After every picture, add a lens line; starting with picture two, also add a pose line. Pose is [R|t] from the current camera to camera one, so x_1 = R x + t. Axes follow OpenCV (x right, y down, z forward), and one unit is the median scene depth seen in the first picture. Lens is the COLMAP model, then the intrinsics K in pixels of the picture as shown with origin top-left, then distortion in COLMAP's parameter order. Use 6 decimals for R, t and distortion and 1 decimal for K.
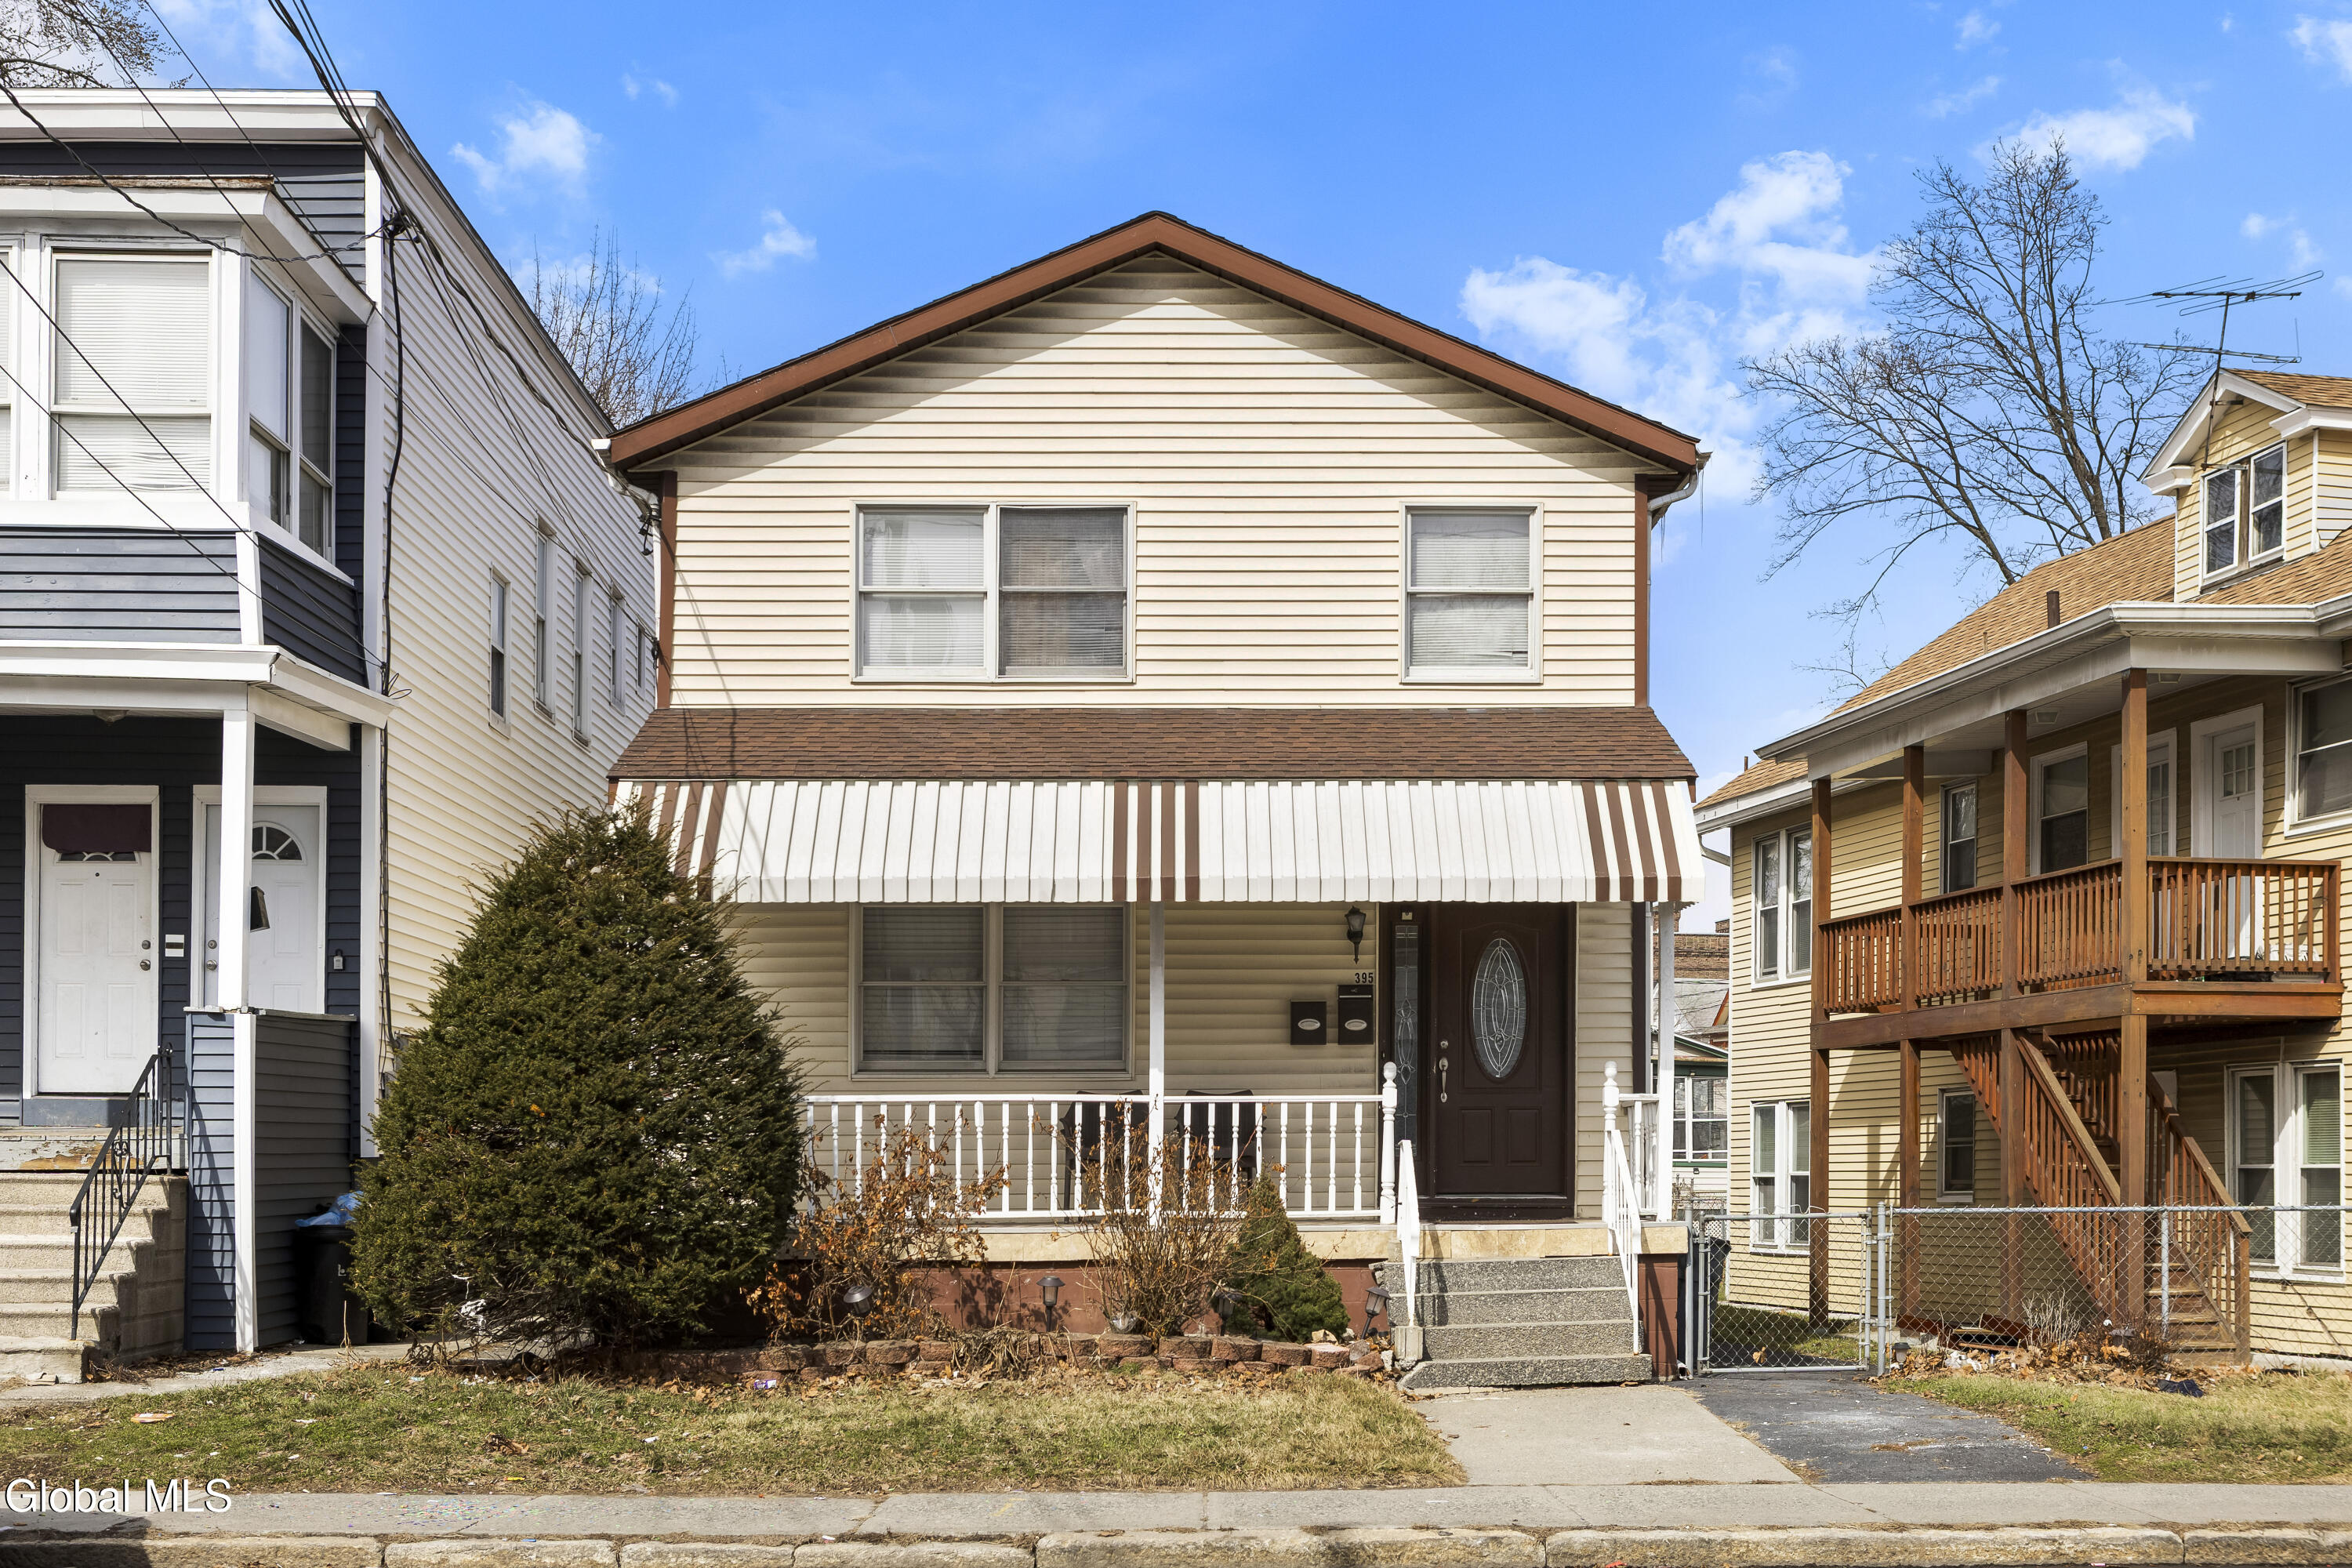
lens RADIAL K [[3178.5, 0, 1177.4], [0, 3178.5, 918.4], [0, 0, 1]] dist [-0.103026, 0.033562]
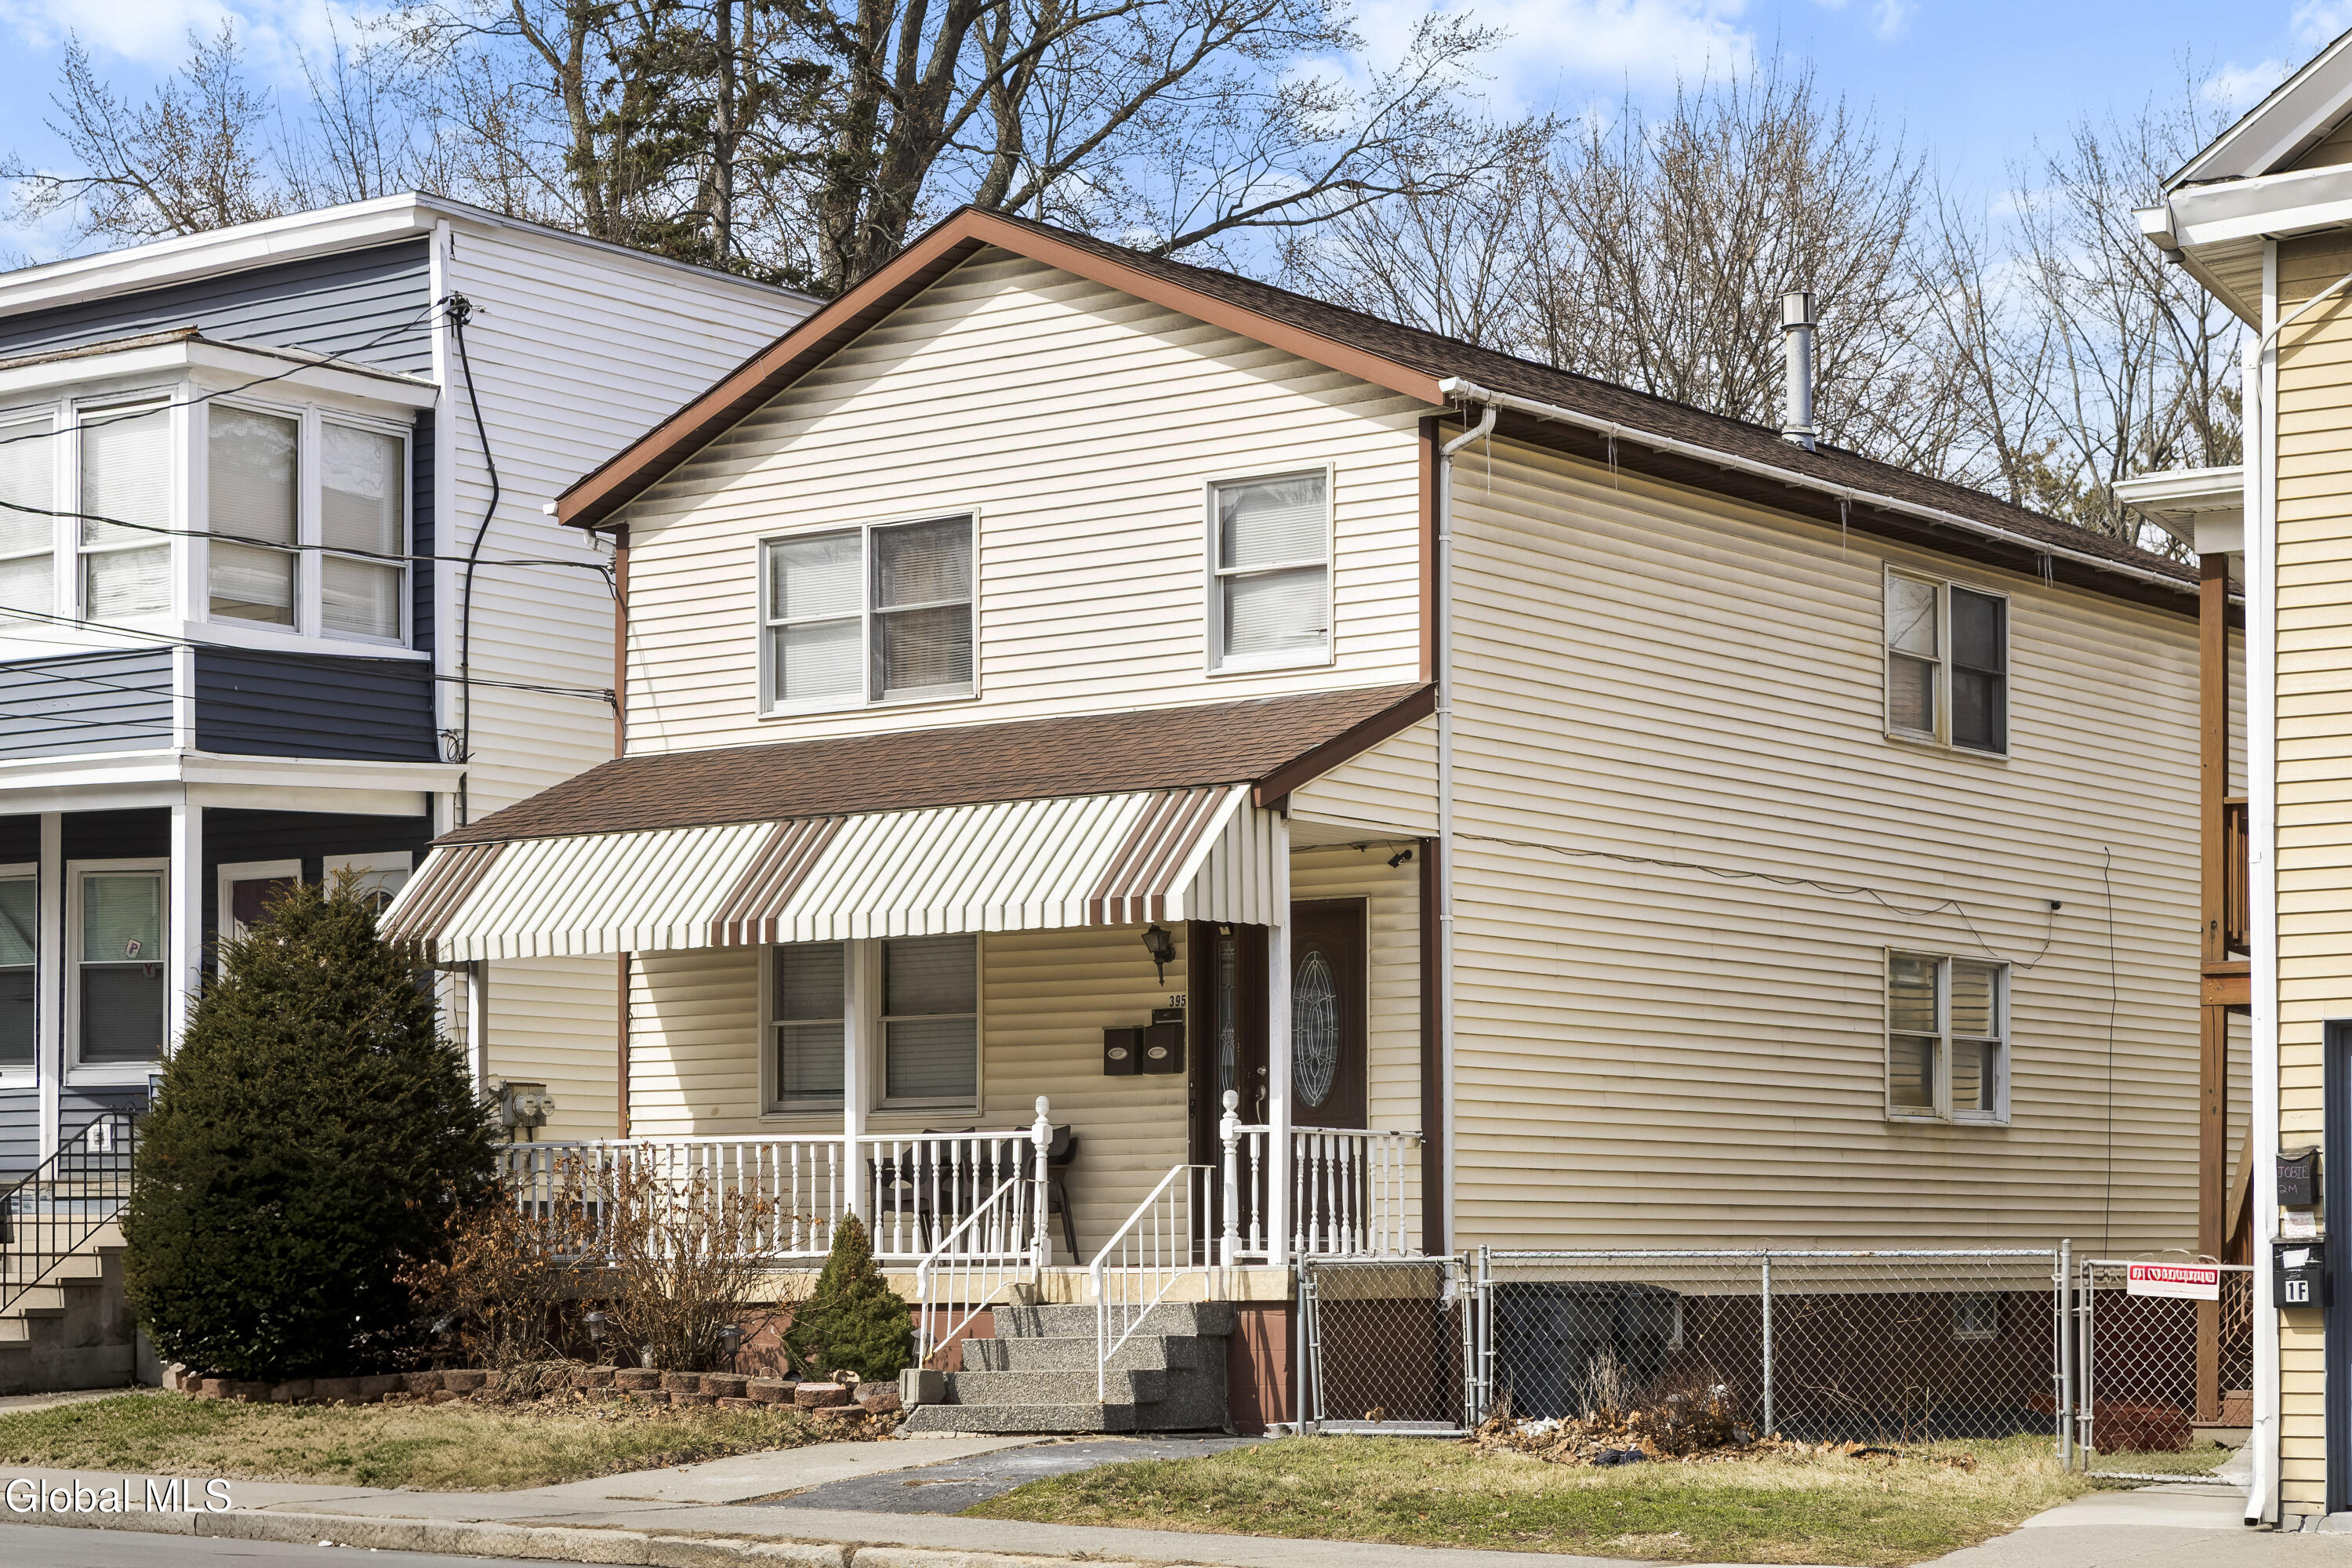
lens RADIAL K [[4573.8, 0, 1176.0], [0, 4573.8, 784.0], [0, 0, 1]] dist [-0.279809, -0.174409]
pose [[0.787666, -0.062616, -0.612912, 0.869334], [0.051471, 0.998032, -0.035814, 0.003326], [0.613949, -0.003338, 0.789339, -0.043630]]
